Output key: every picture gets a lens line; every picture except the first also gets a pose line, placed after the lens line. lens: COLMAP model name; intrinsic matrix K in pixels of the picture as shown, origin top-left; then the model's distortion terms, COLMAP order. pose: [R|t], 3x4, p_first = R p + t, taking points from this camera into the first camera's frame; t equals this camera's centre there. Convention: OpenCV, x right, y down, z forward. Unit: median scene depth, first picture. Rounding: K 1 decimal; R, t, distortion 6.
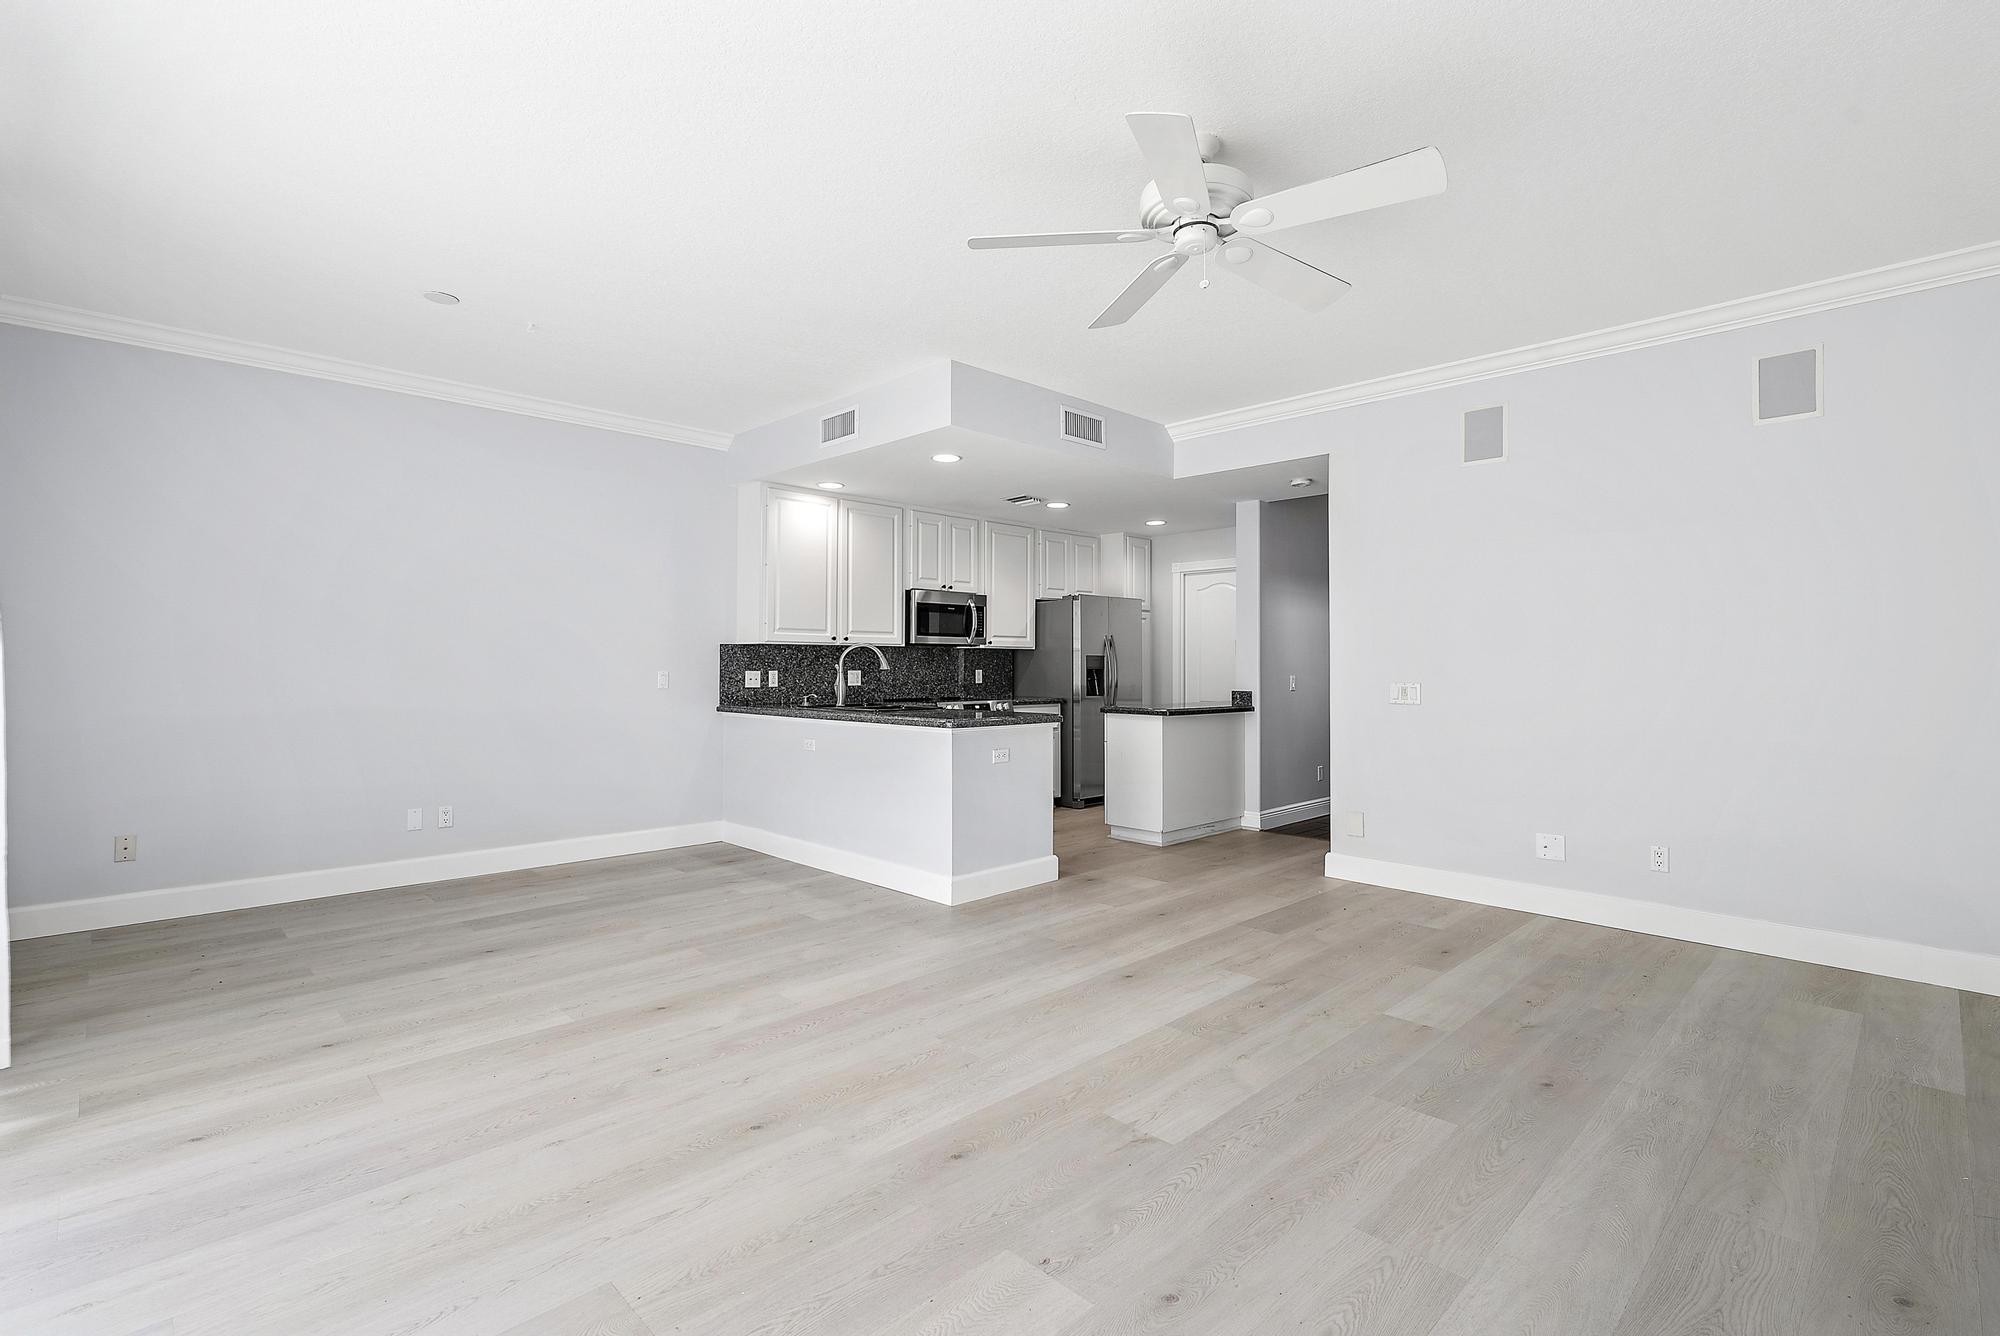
lens RADIAL K [[896.1, 0, 999.5], [0, 896.1, 667.0], [0, 0, 1]] dist [0.002091, 0.000491]
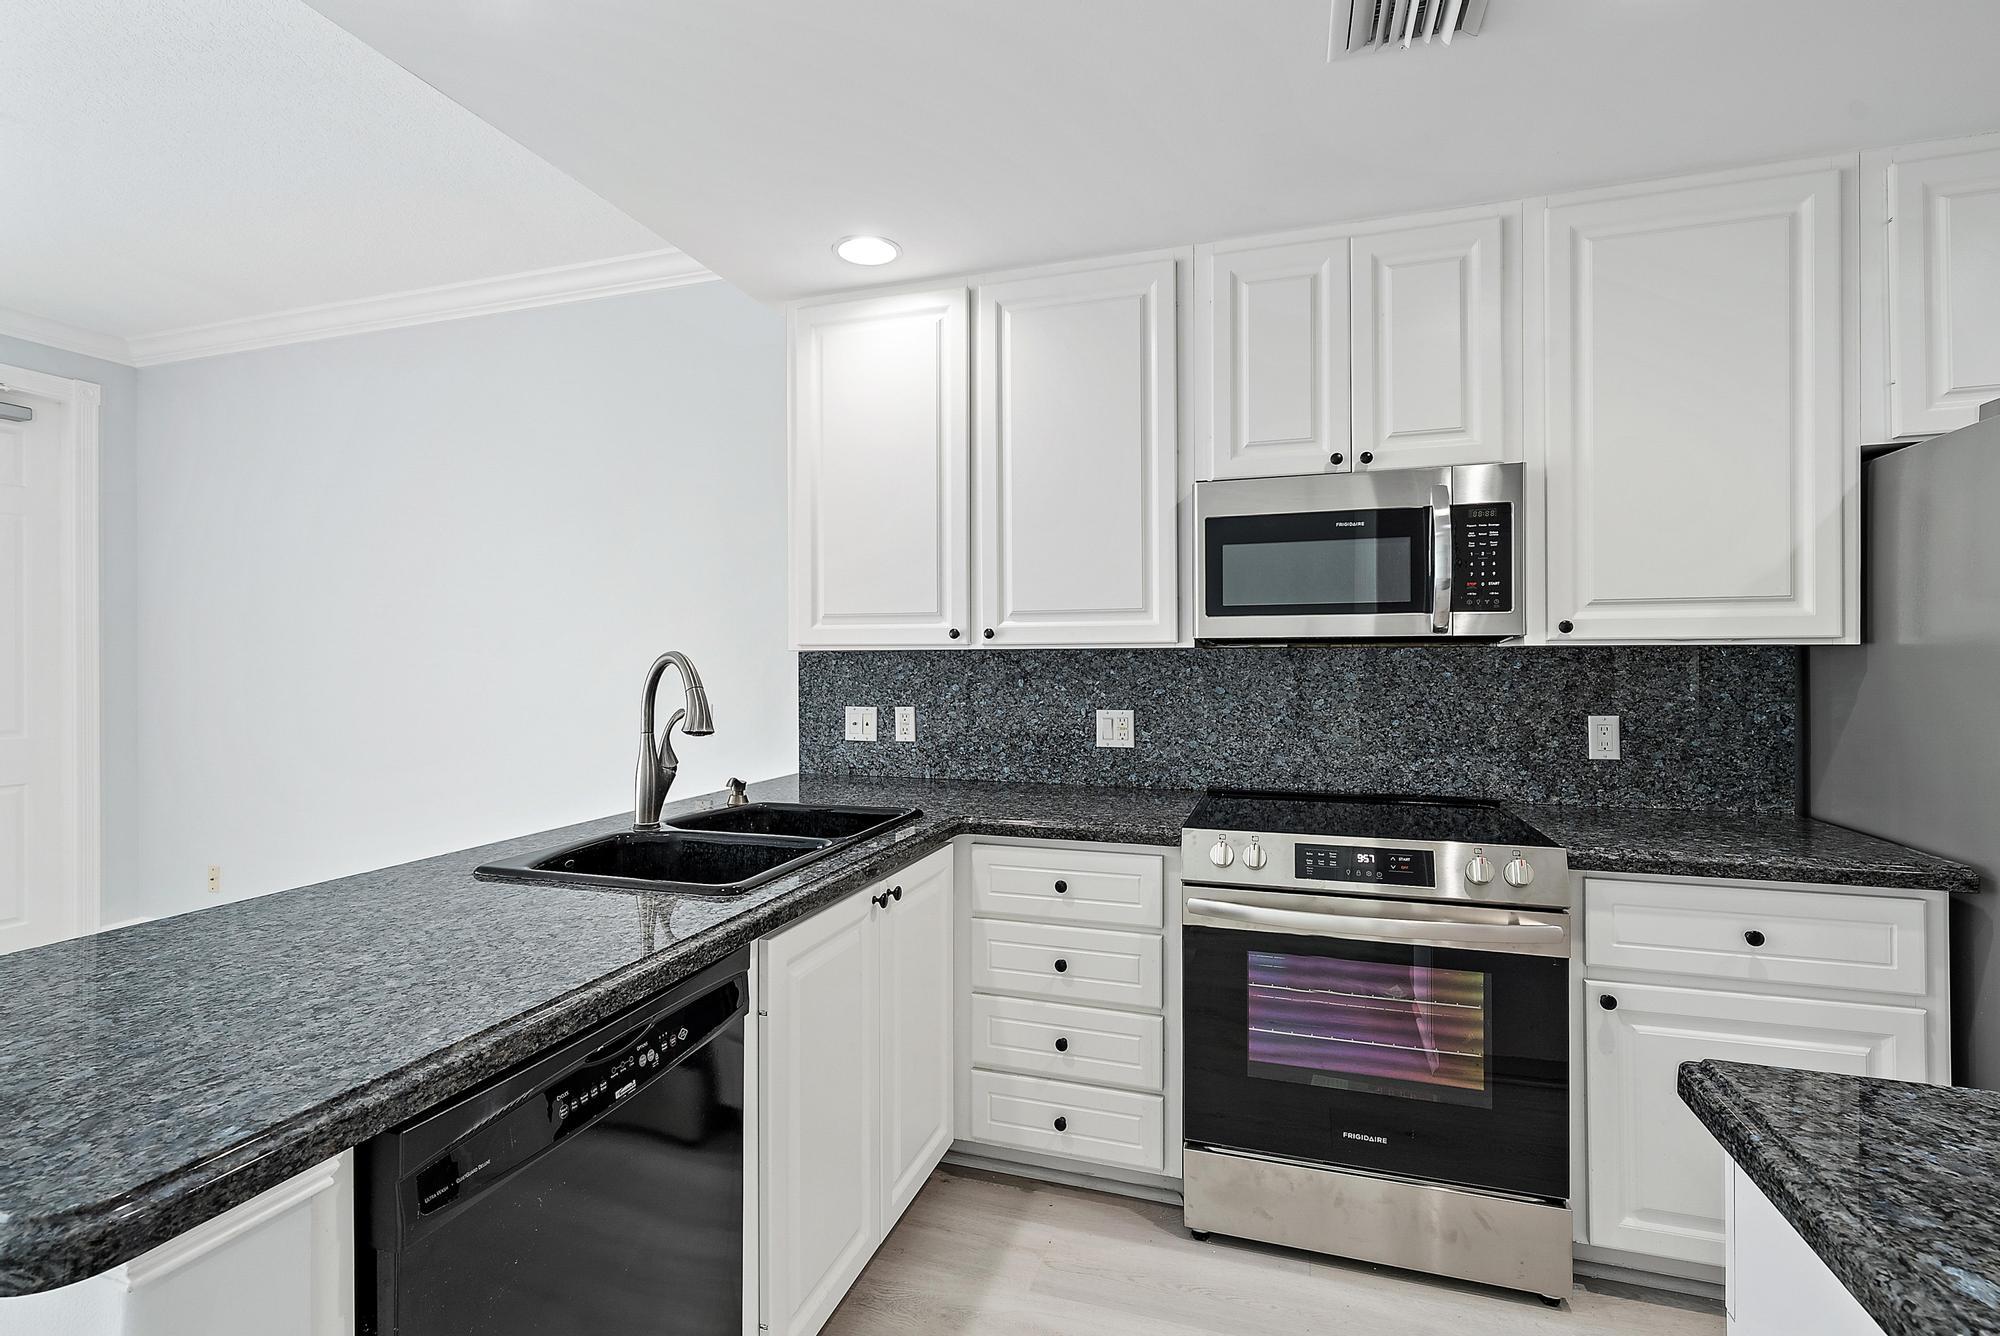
lens RADIAL K [[896.1, 0, 1002.1], [0, 896.1, 663.4], [0, 0, 1]] dist [0.002091, 0.000491]
pose [[0.473352, 0.000287, -0.880873, 0.180524], [0.004812, 0.999984, 0.002911, -0.019443], [0.880860, -0.005616, 0.473343, 0.822461]]
